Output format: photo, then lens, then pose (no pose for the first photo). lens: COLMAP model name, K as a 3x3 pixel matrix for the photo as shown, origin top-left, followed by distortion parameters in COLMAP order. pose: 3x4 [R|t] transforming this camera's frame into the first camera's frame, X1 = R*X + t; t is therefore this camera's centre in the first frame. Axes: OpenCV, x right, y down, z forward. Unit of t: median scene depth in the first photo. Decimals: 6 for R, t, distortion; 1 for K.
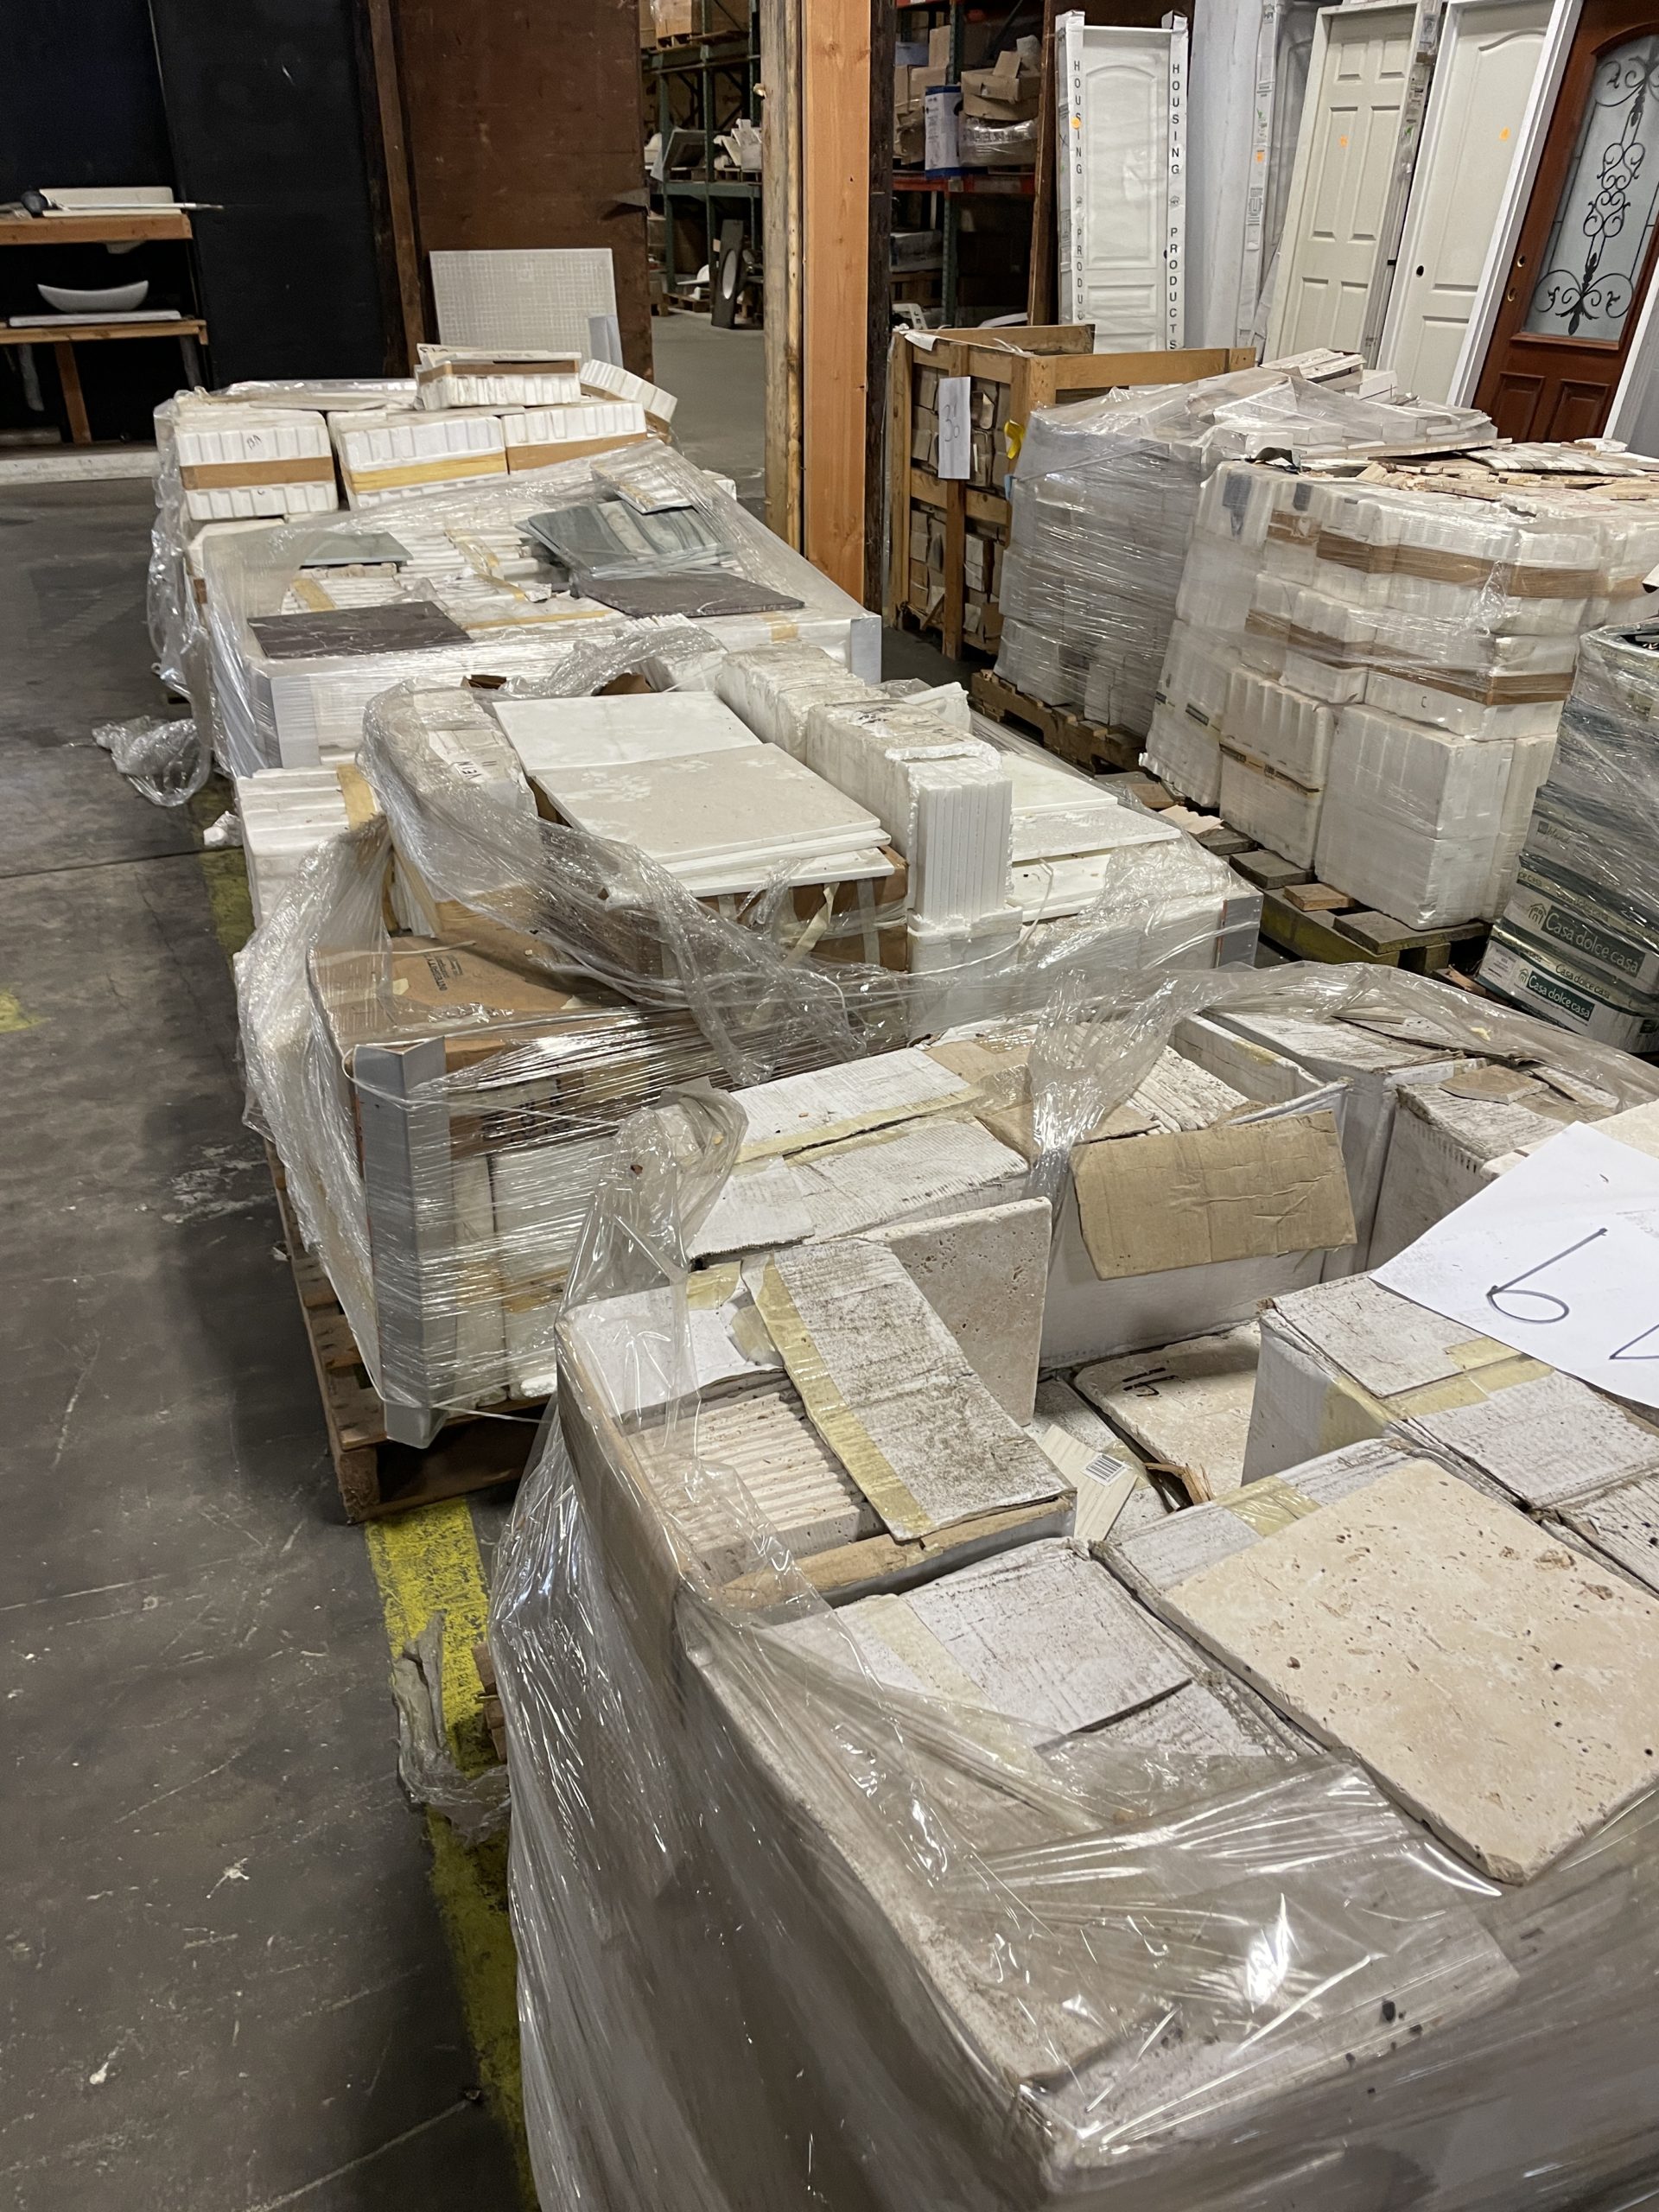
lens RADIAL K [[1656.2, 0, 826.2], [0, 1656.2, 1111.6], [0, 0, 1]] dist [0.098052, -0.123471]
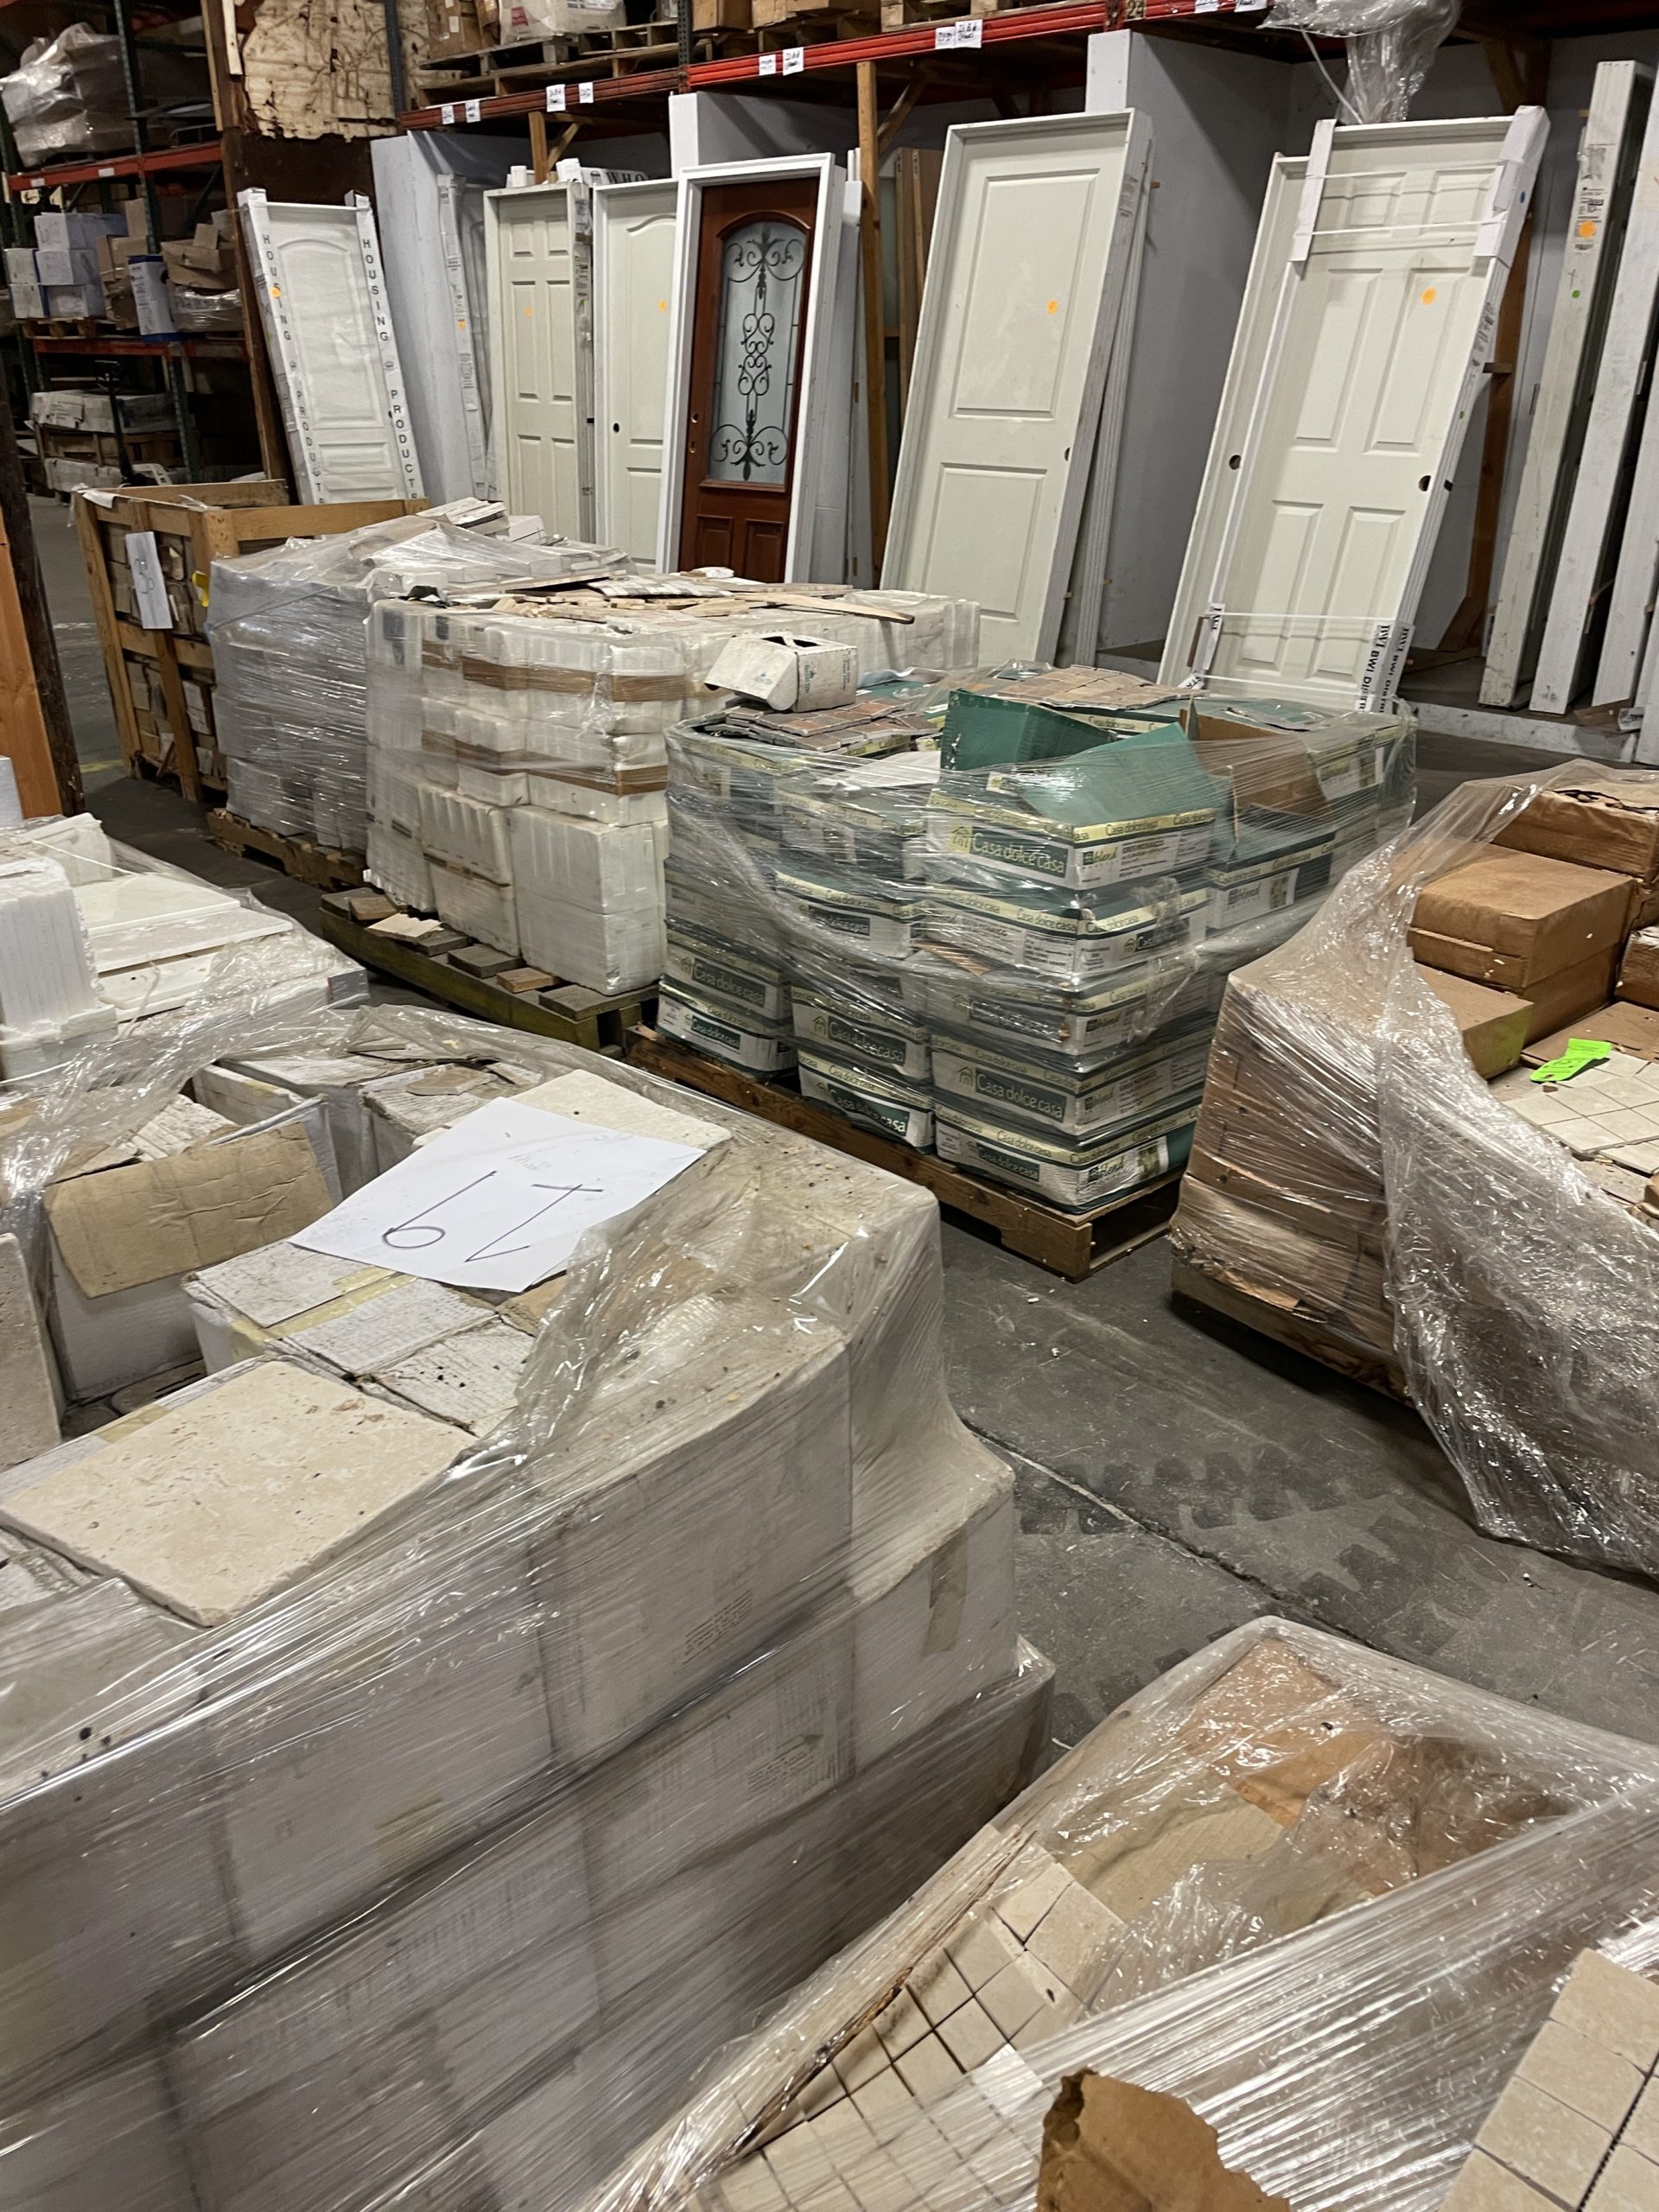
lens RADIAL K [[1656.2, 0, 826.2], [0, 1656.2, 1111.6], [0, 0, 1]] dist [0.098052, -0.123471]
pose [[0.927233, -0.159163, 0.338978, 0.083542], [0.184684, 0.981804, -0.044187, 0.037901], [-0.325777, 0.103575, 0.939756, -0.075451]]
